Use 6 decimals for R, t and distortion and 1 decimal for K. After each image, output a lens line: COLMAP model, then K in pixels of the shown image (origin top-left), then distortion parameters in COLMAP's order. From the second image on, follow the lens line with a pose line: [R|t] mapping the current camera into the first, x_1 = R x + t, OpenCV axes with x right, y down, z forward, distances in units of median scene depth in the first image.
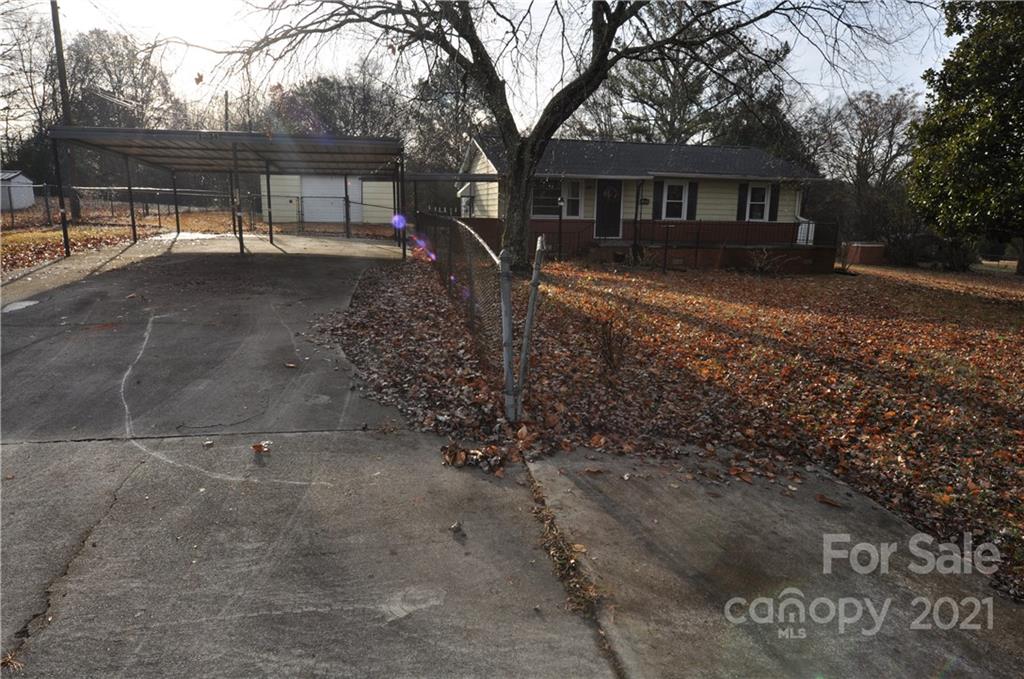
lens RADIAL K [[629.6, 0, 513.7], [0, 629.6, 340.5], [0, 0, 1]] dist [-0.009236, -0.006666]
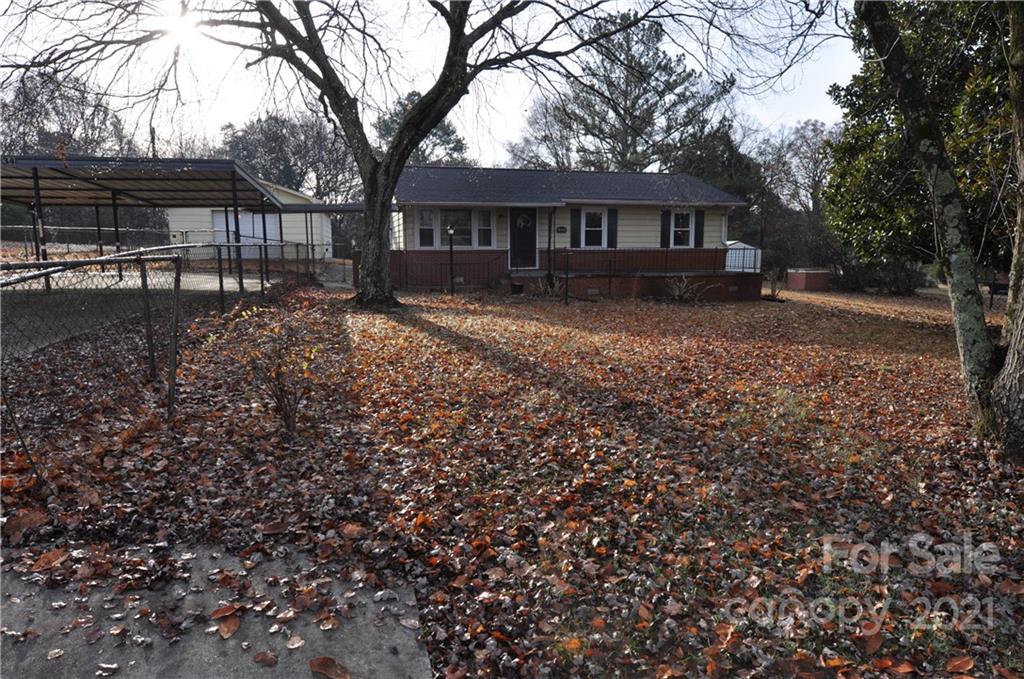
lens RADIAL K [[629.6, 0, 513.7], [0, 629.6, 340.5], [0, 0, 1]] dist [-0.009236, -0.006666]
pose [[0.999294, -0.023723, 0.029141, 0.102954], [0.025306, 0.998154, -0.055205, -0.002846], [-0.027778, 0.055903, 0.998050, 0.059758]]
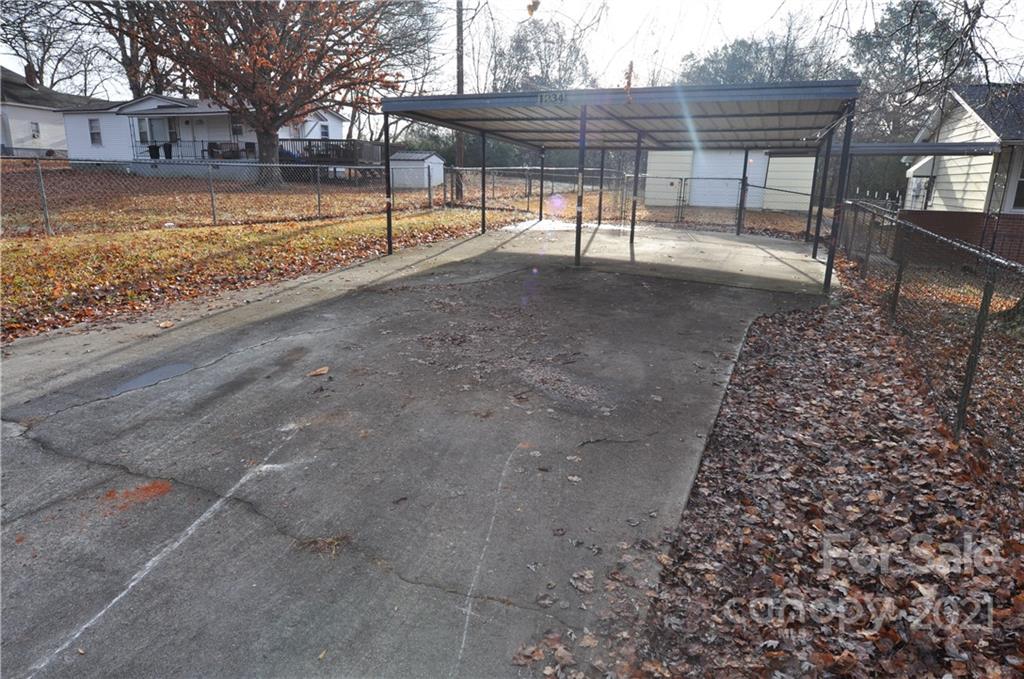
lens RADIAL K [[629.6, 0, 513.7], [0, 629.6, 340.5], [0, 0, 1]] dist [-0.009236, -0.006666]
pose [[0.824321, 0.140870, -0.548316, -0.048949], [-0.120119, 0.990015, 0.073767, -0.053038], [0.553233, 0.005056, 0.833011, 0.201270]]
